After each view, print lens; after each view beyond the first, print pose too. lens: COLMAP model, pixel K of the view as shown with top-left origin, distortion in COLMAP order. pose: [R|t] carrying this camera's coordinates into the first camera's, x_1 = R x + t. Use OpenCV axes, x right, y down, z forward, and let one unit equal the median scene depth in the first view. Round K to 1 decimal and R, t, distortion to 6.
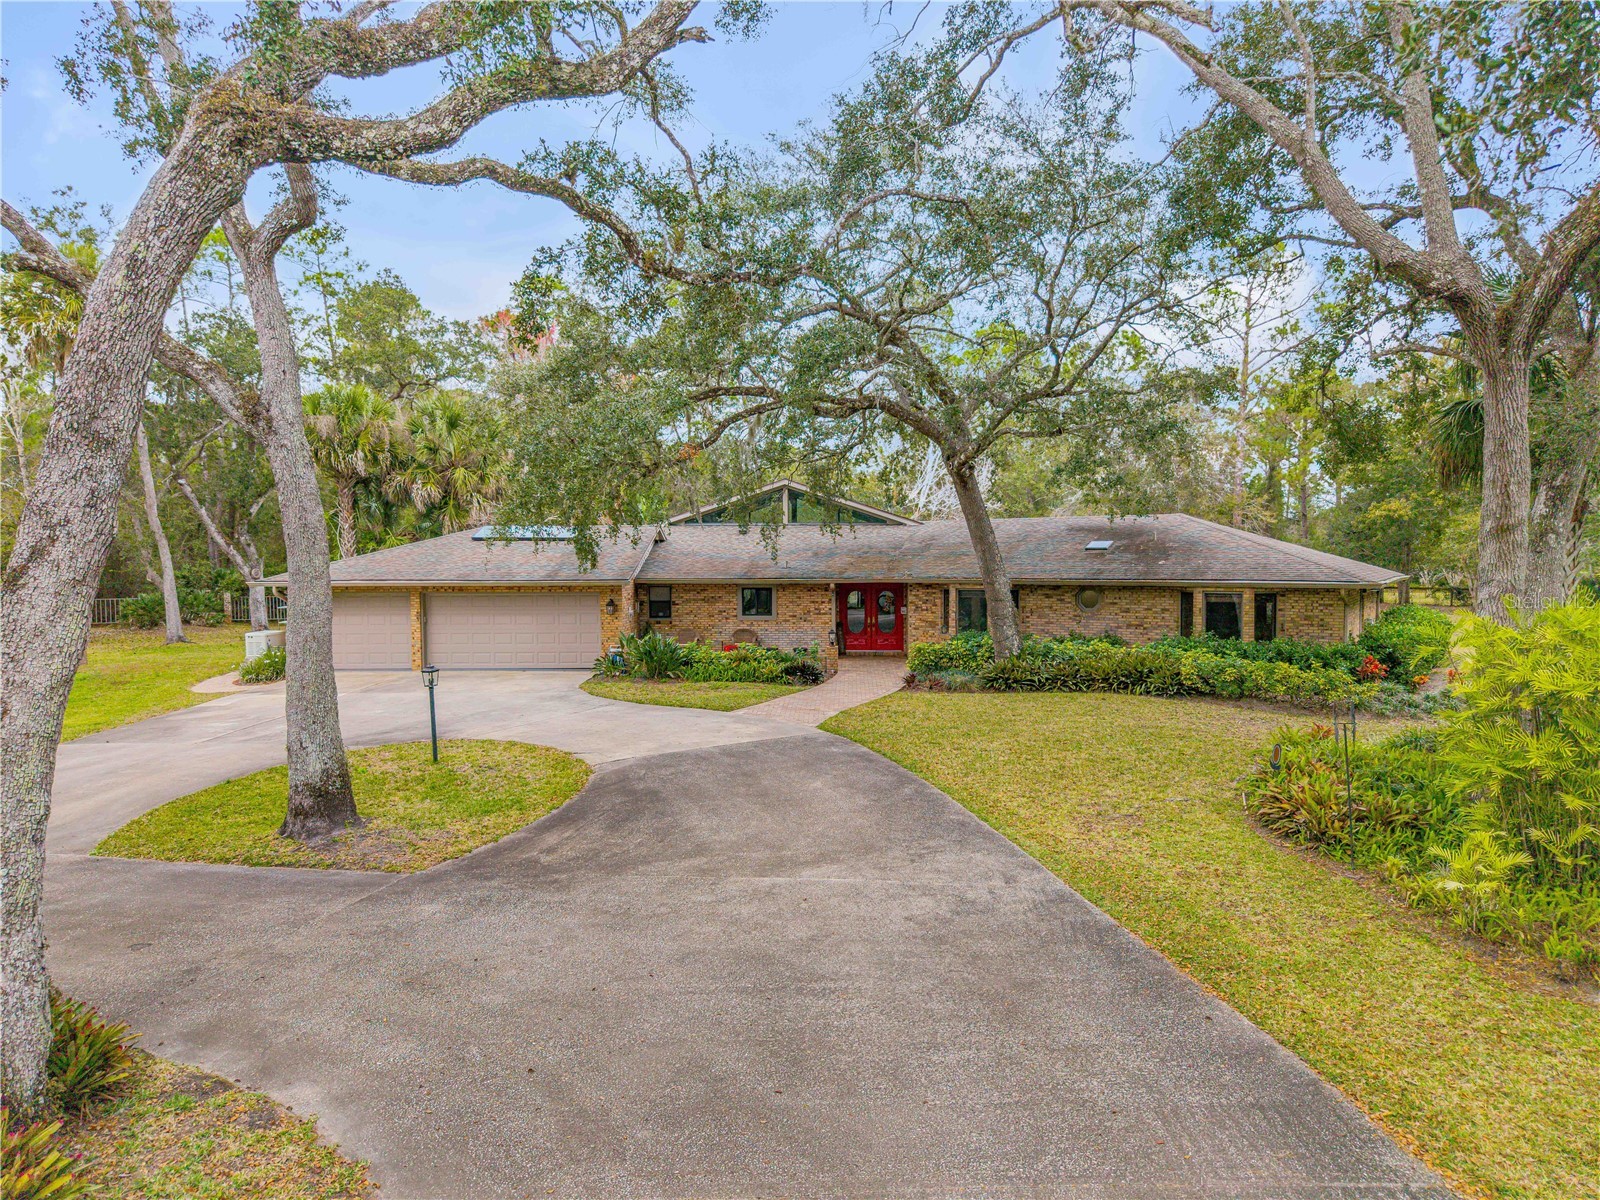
lens RADIAL K [[1078.1, 0, 799.8], [0, 1078.1, 596.8], [0, 0, 1]] dist [-0.006590, 0.007696]
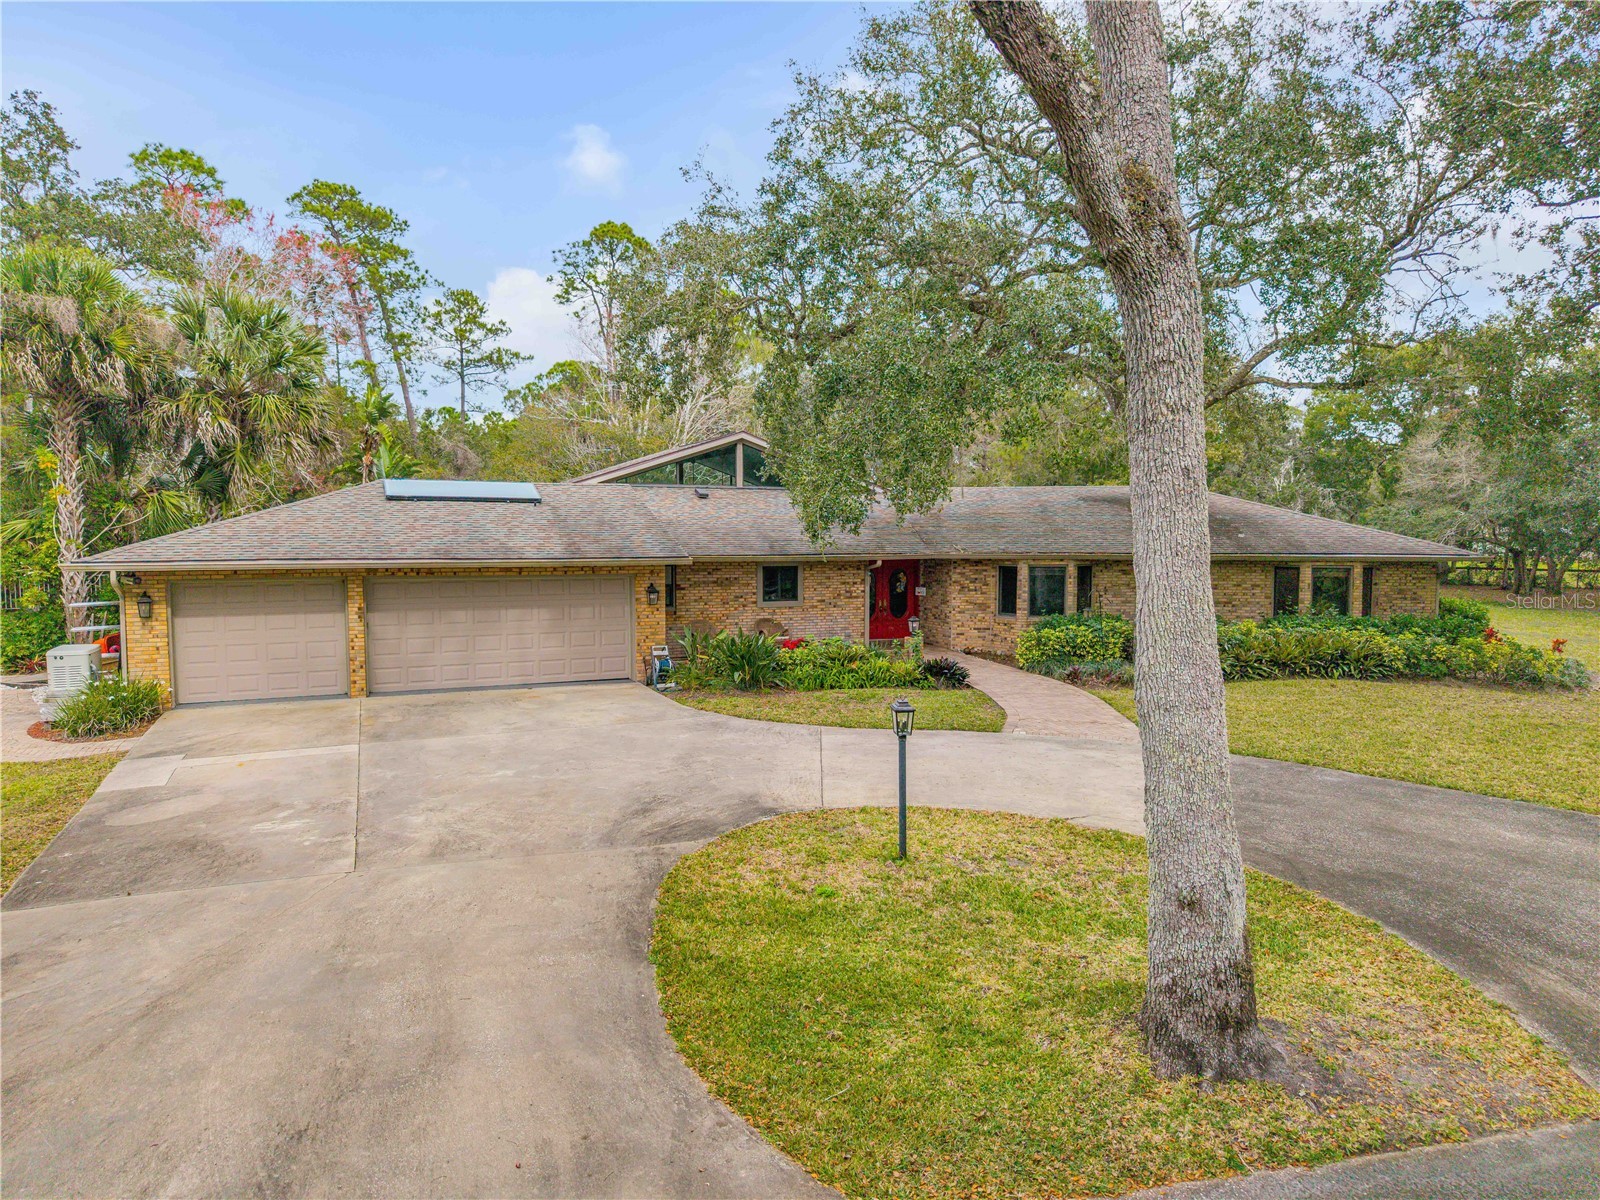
lens RADIAL K [[1078.1, 0, 800.1], [0, 1078.1, 600.9], [0, 0, 1]] dist [-0.006590, 0.007696]
pose [[0.900866, -0.023526, 0.433459, -0.383884], [0.011001, 0.999447, 0.031380, -0.007705], [-0.433958, -0.023500, 0.900627, 0.282848]]
